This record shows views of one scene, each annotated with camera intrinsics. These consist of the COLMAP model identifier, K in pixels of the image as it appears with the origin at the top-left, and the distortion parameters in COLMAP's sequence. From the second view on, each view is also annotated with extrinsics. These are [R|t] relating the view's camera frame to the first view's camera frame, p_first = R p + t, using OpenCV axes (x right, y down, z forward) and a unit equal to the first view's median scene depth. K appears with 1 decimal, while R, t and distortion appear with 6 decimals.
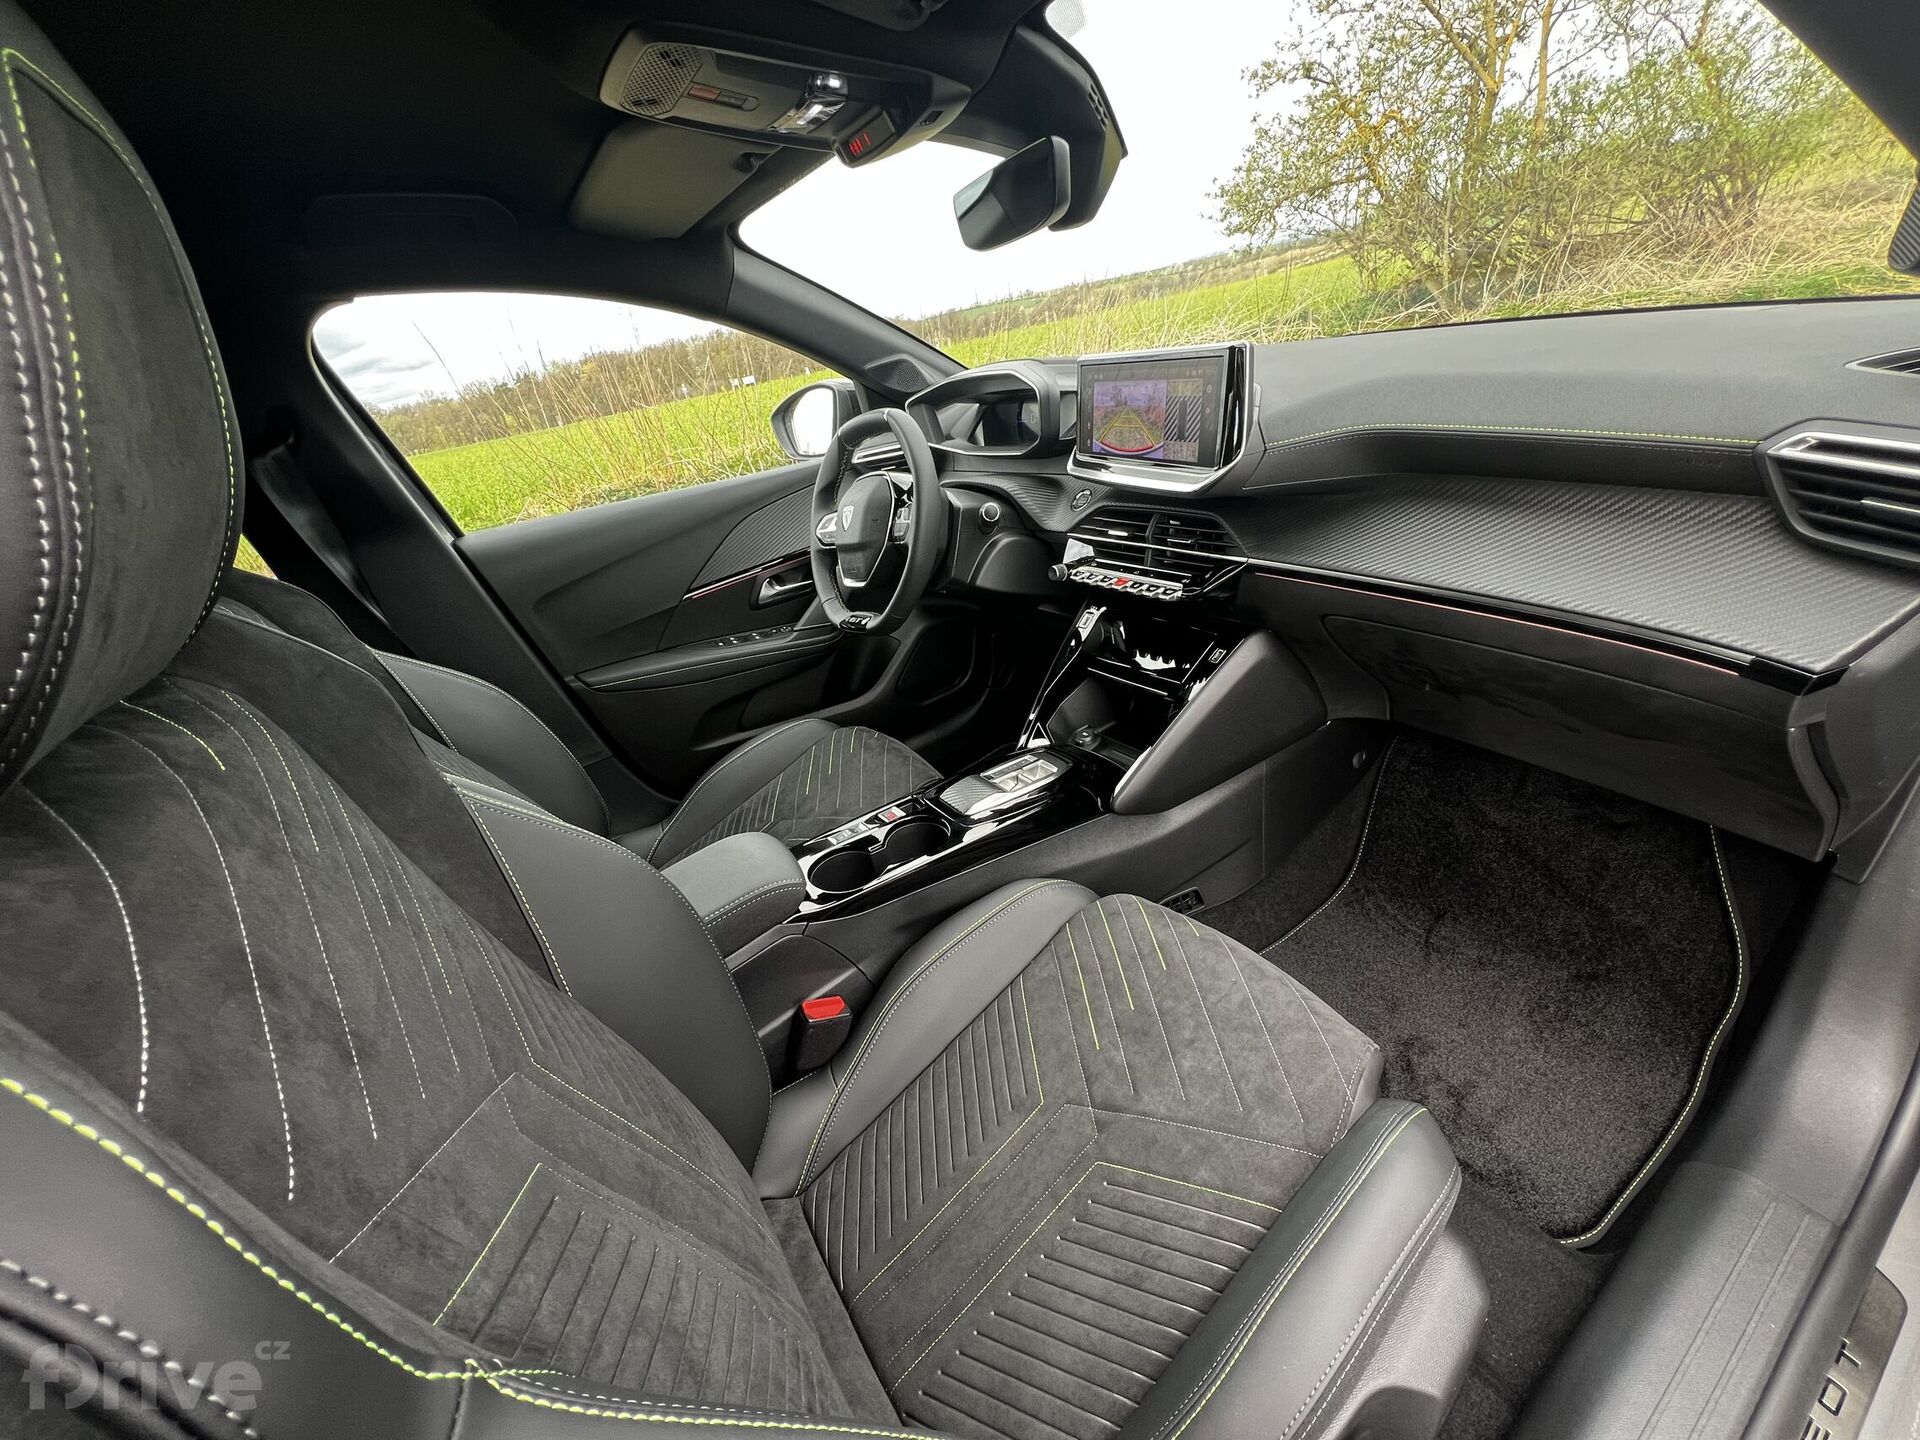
lens RADIAL K [[771.9, 0, 960.0], [0, 771.9, 720.0], [0, 0, 1]] dist [0.000117, 0.000195]
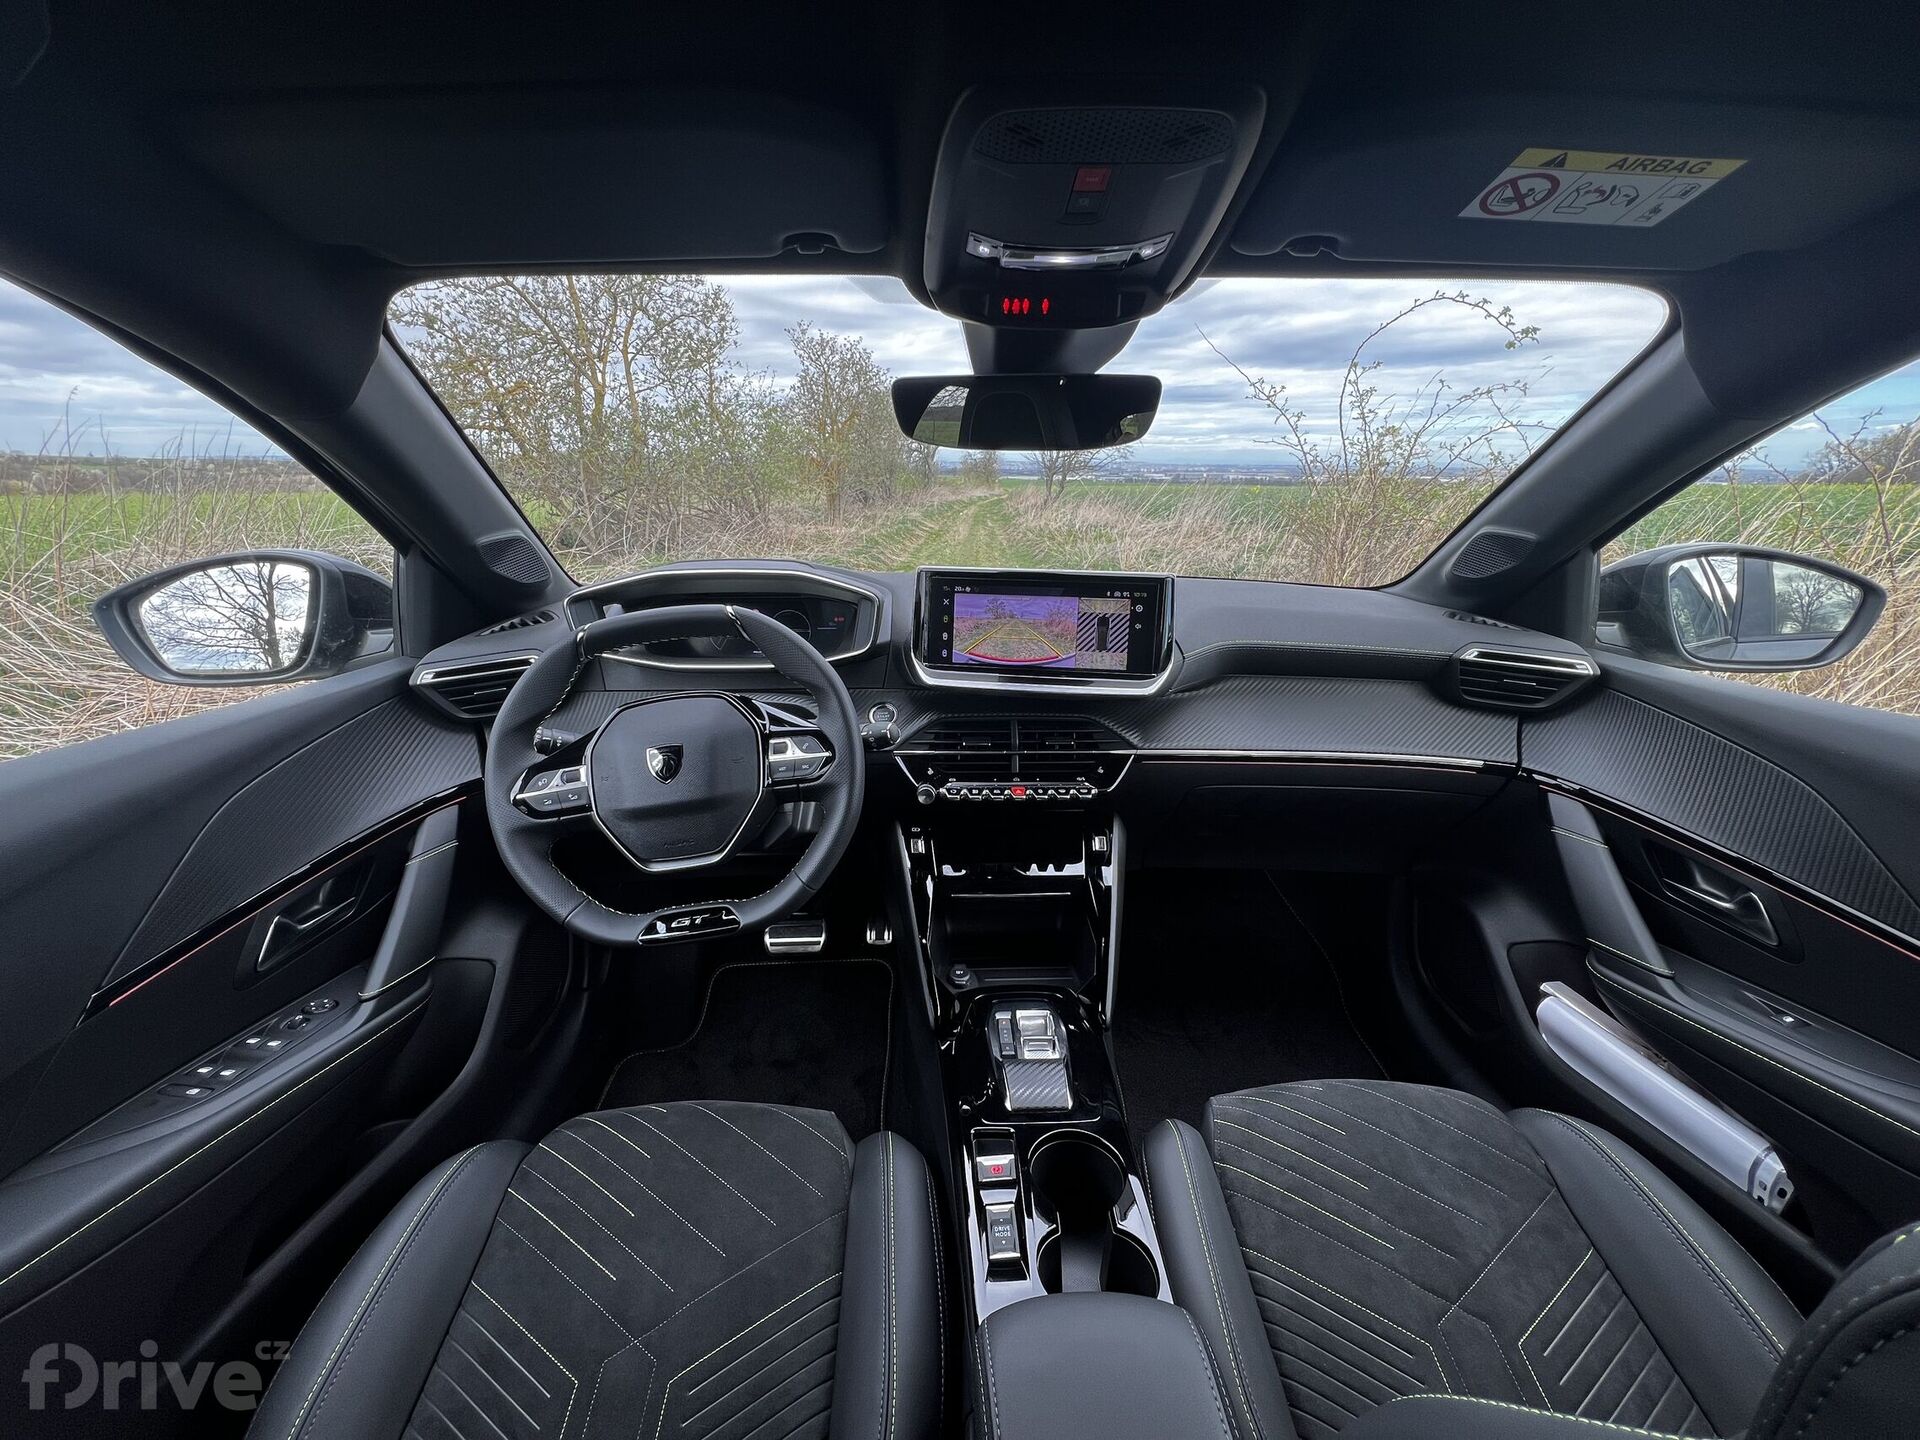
lens RADIAL K [[774.0, 0, 960.0], [0, 774.0, 720.0], [0, 0, 1]] dist [-0.002661, -0.000402]
pose [[0.515694, -0.059890, 0.854677, -0.539938], [0.289379, 0.951107, -0.107957, -0.149683], [-0.806424, 0.302998, 0.507811, 0.454092]]
